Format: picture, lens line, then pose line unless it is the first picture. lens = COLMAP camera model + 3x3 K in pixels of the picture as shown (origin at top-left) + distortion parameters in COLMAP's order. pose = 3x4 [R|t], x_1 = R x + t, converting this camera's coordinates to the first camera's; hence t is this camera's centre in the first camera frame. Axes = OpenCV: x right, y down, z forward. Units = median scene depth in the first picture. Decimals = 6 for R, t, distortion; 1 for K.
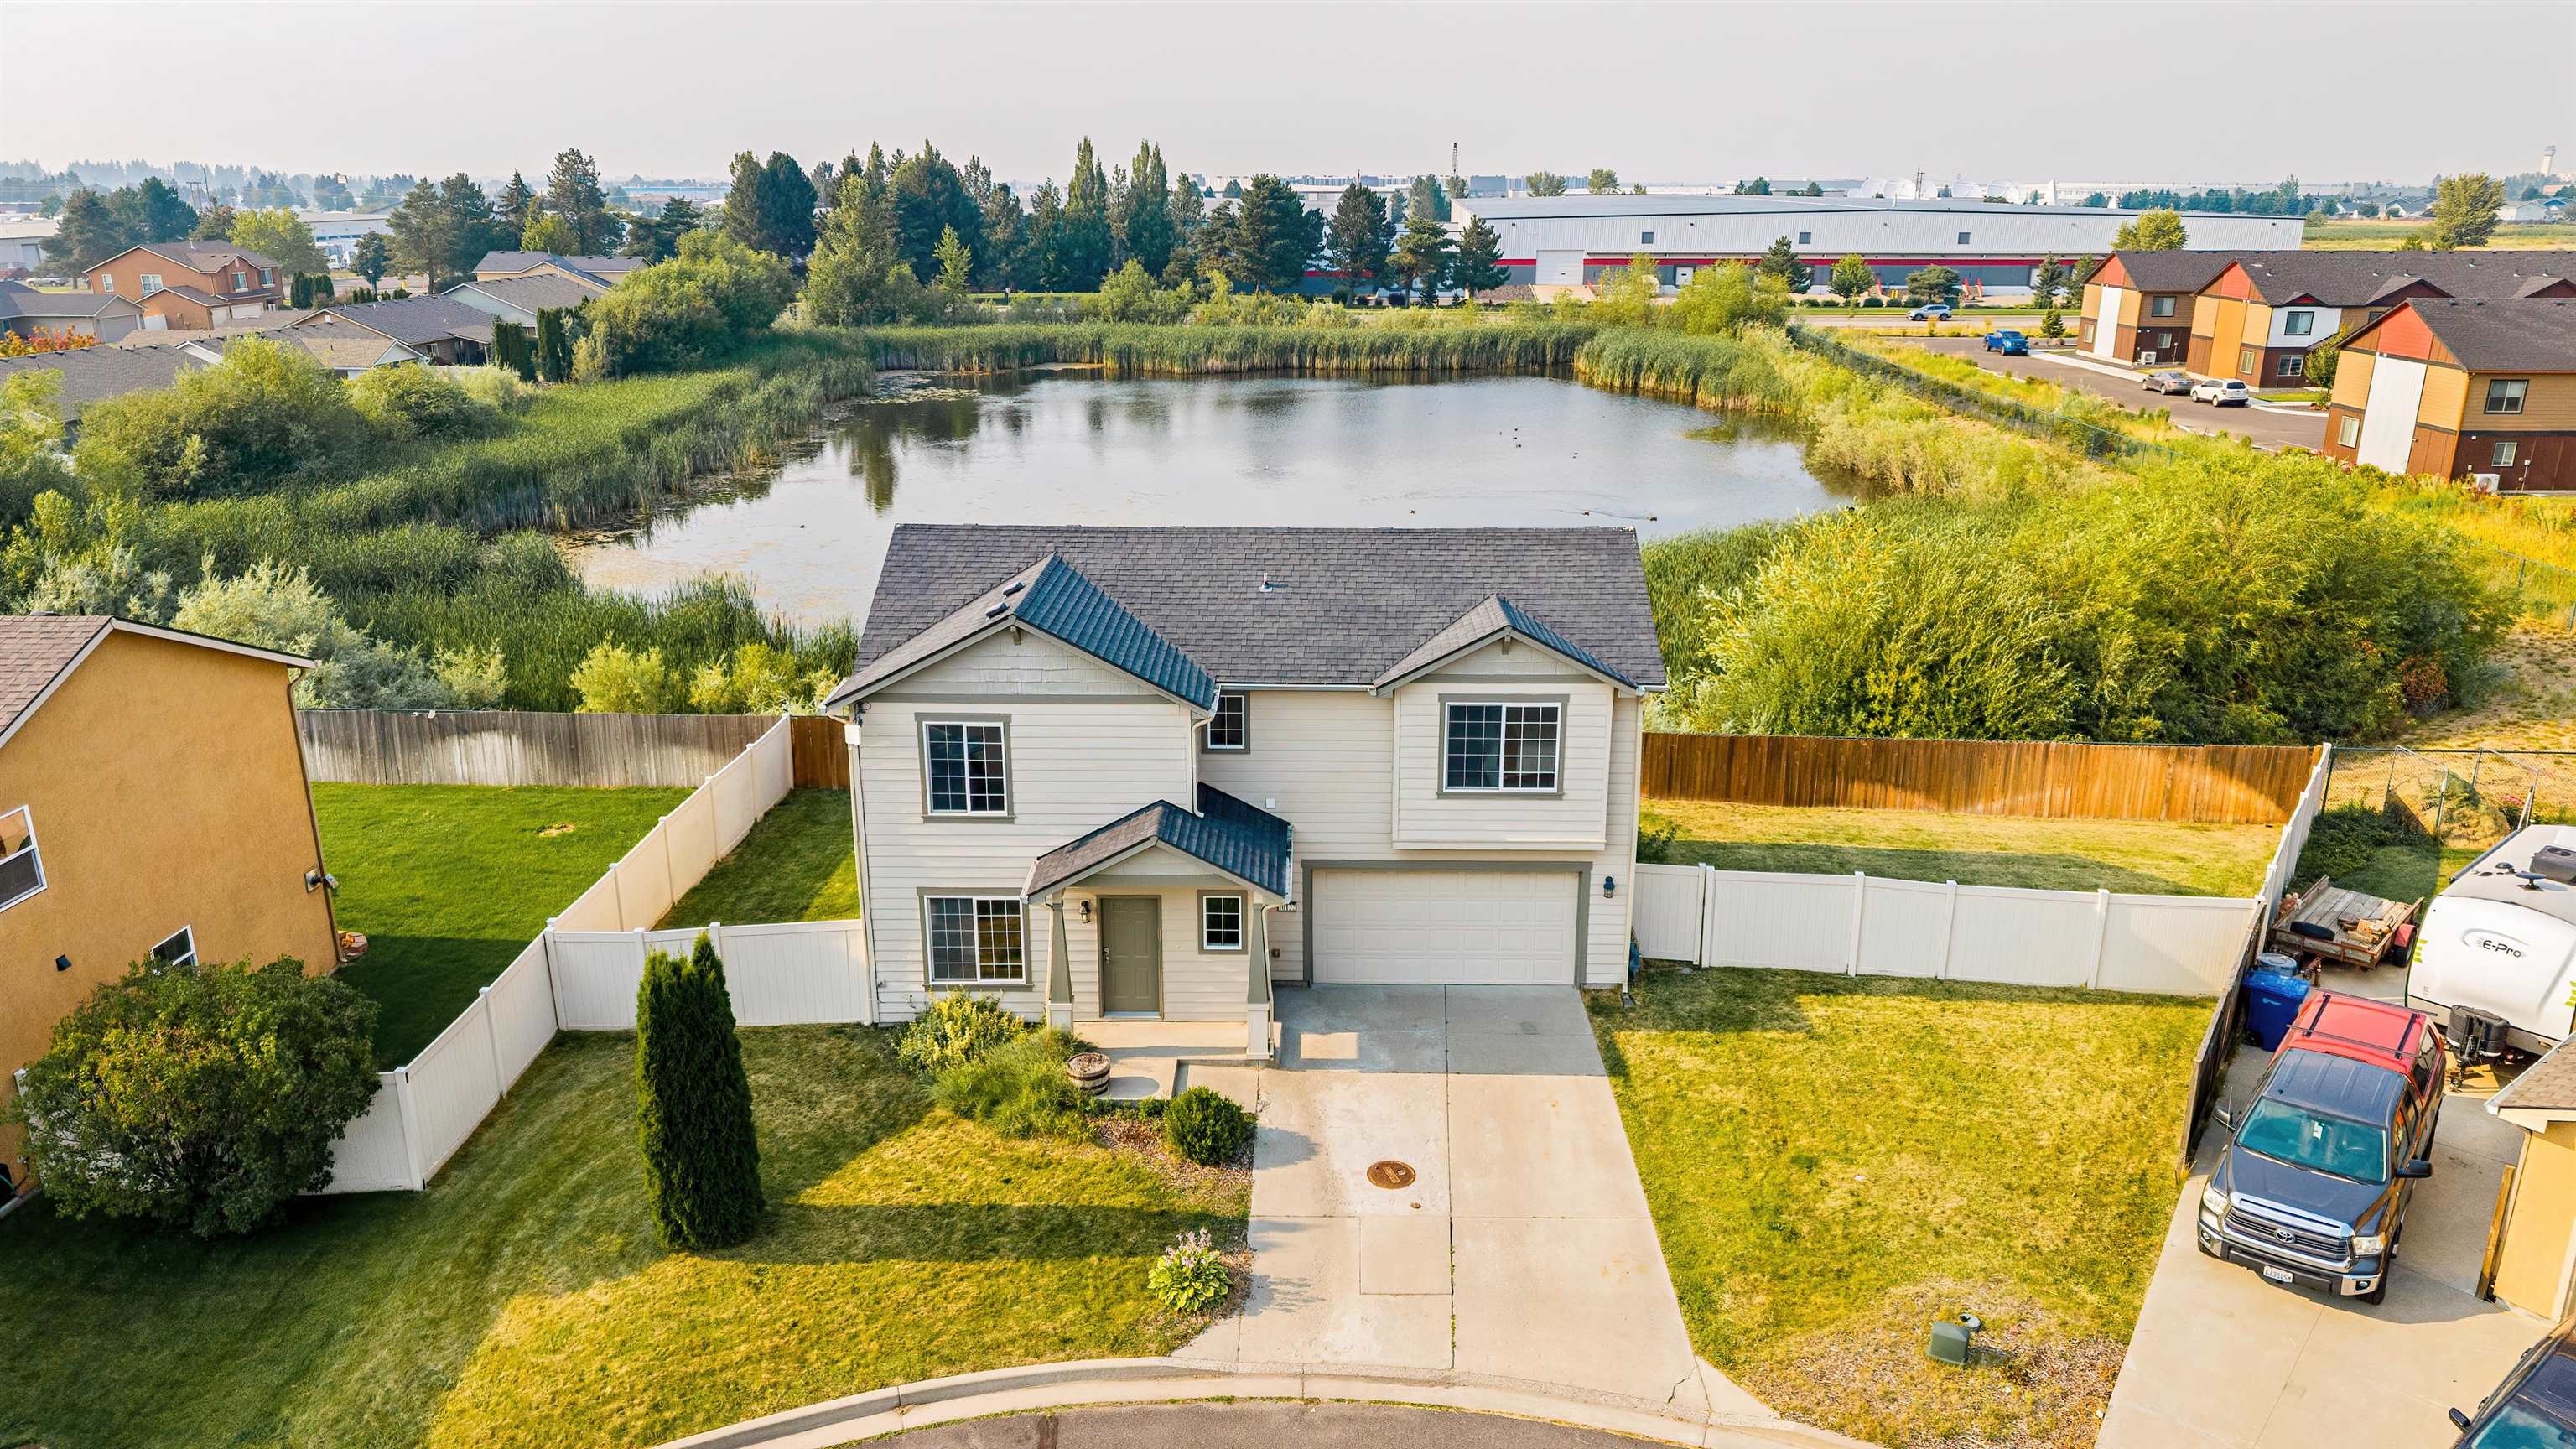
lens RADIAL K [[1788.9, 0, 1301.9], [0, 1788.9, 717.5], [0, 0, 1]] dist [0.027089, -0.032175]
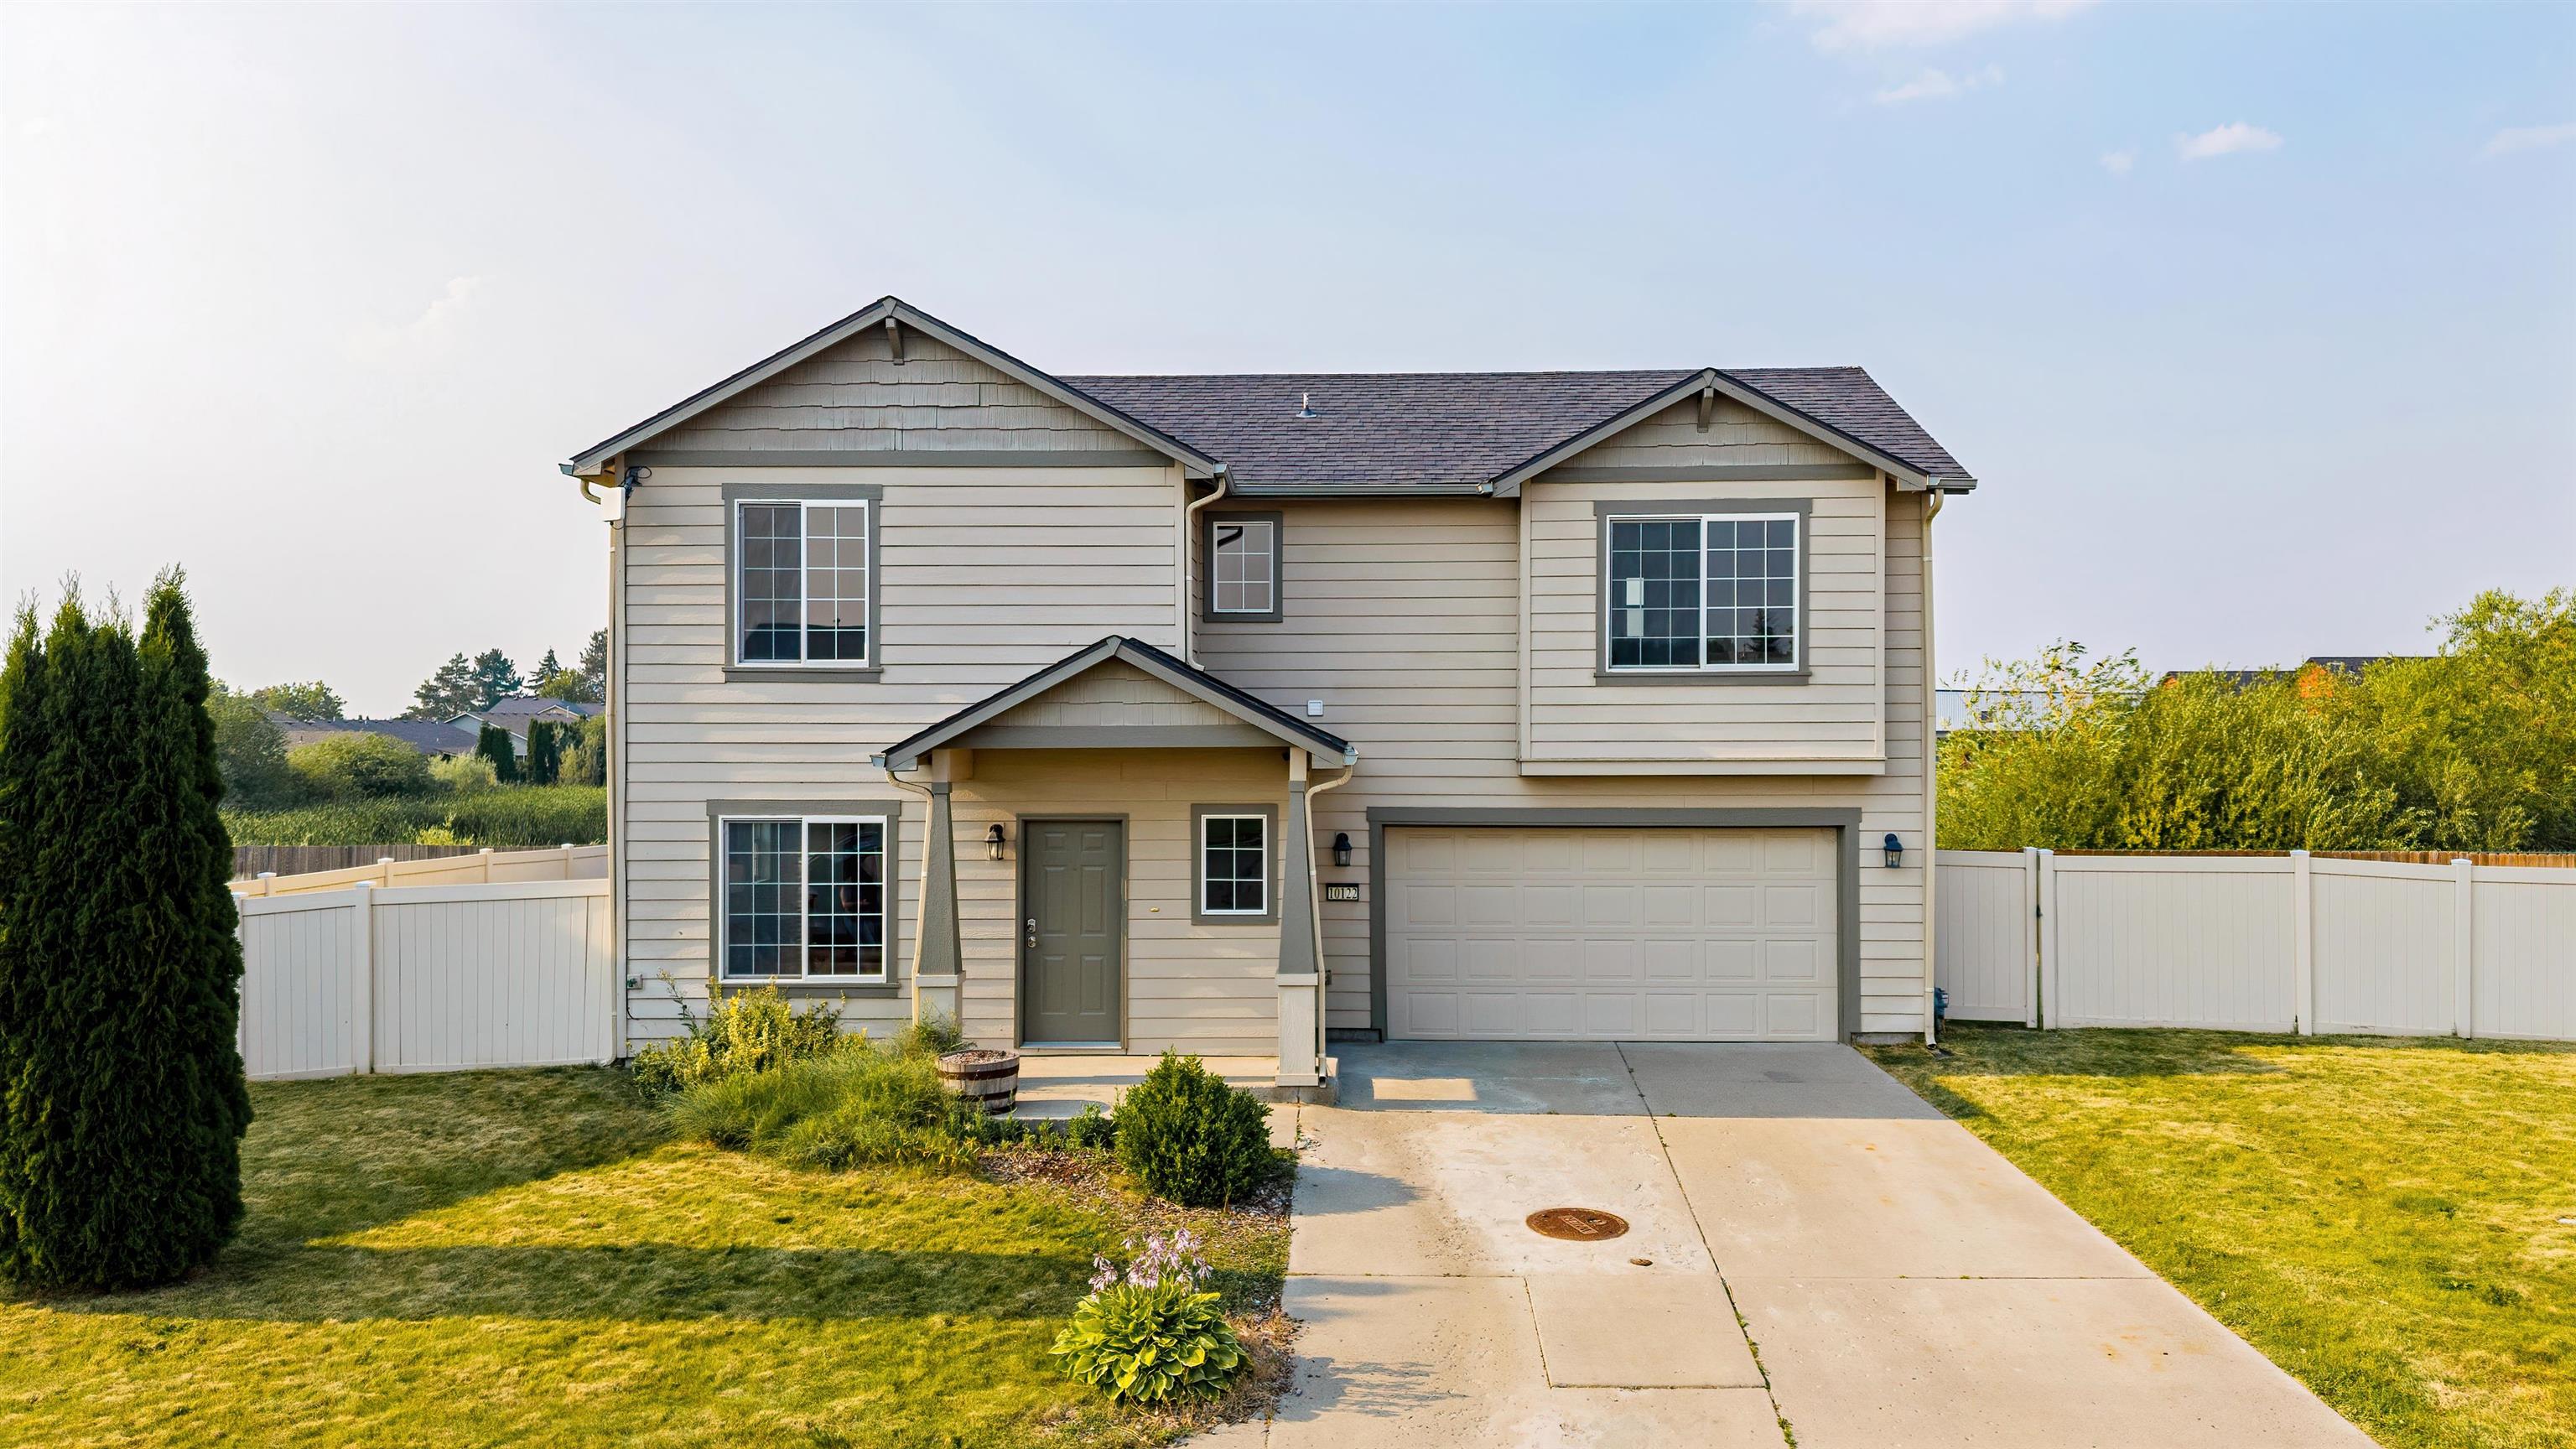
lens RADIAL K [[1788.9, 0, 1273.8], [0, 1788.9, 738.0], [0, 0, 1]] dist [0.027089, -0.032175]
pose [[0.999716, -0.001770, -0.023759, -0.017755], [-0.004858, 0.961144, -0.276003, 0.230985], [0.023324, 0.276040, 0.960863, 0.434891]]
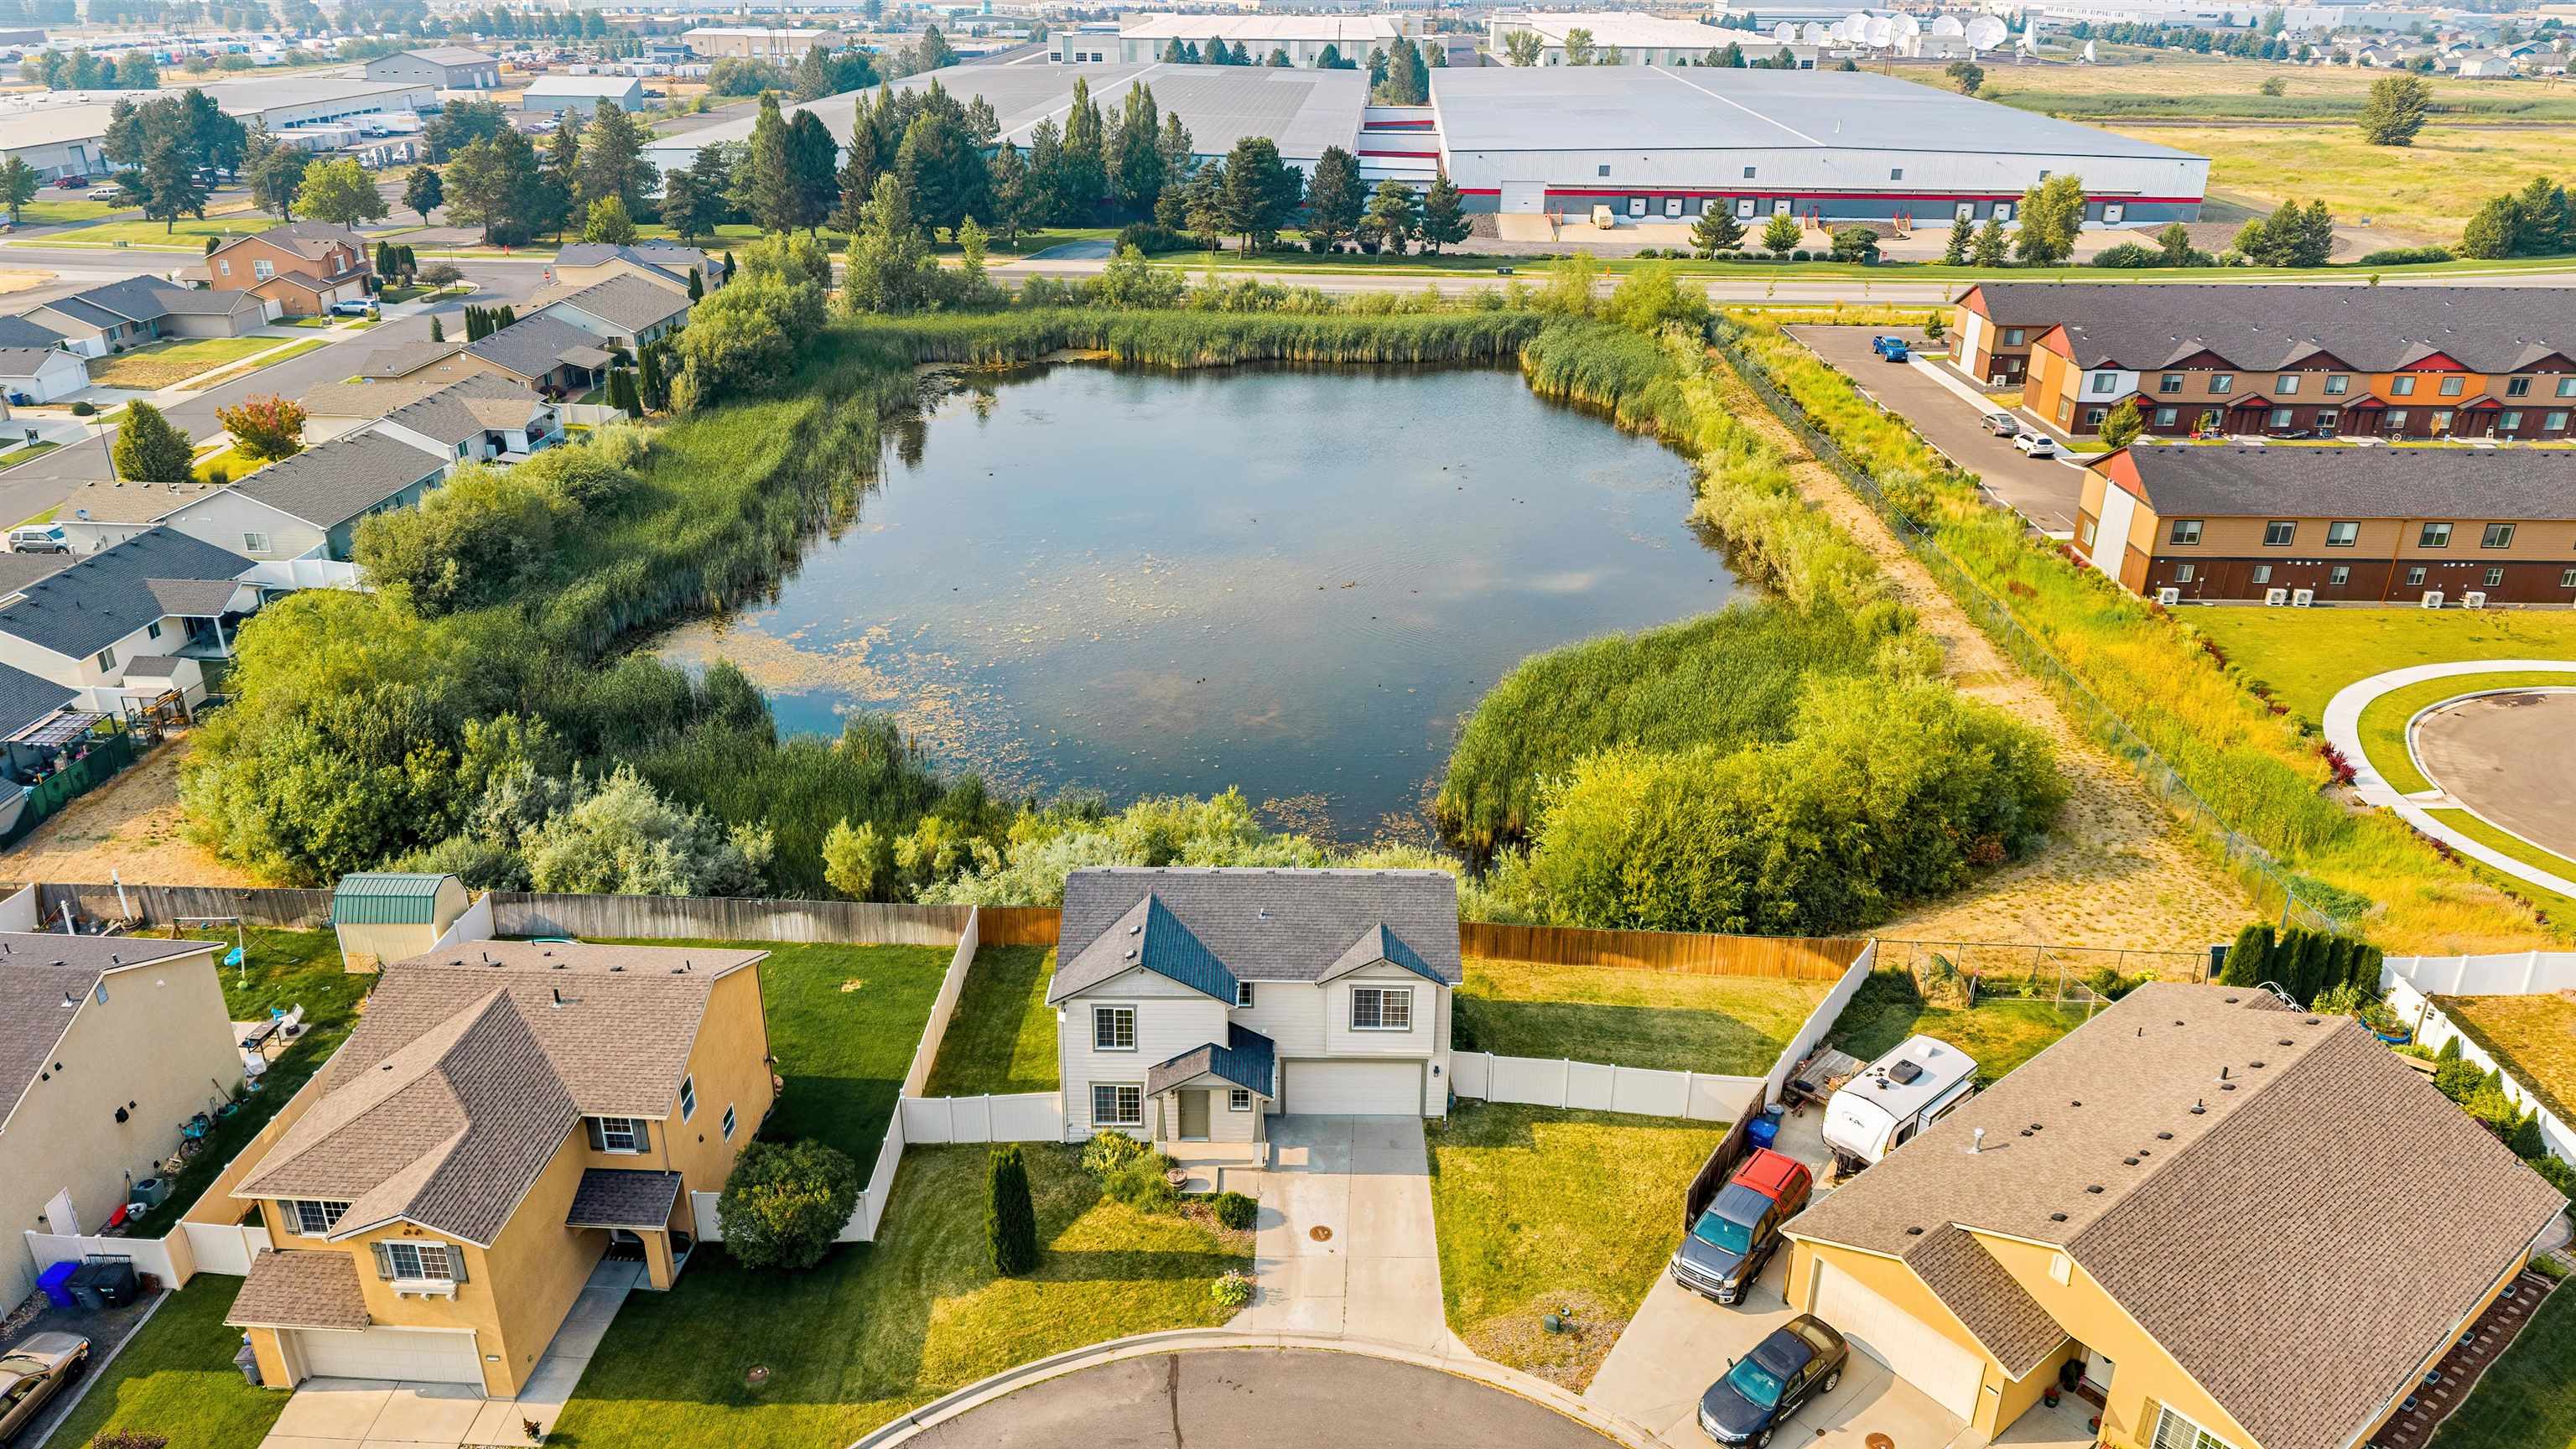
lens RADIAL K [[1788.9, 0, 1297.5], [0, 1788.9, 711.8], [0, 0, 1]] dist [0.027089, -0.032175]
pose [[0.999944, 0.004617, 0.009569, -0.001359], [-0.005604, 0.994374, 0.105780, -0.523118], [-0.009027, -0.105828, 0.994344, -0.943468]]
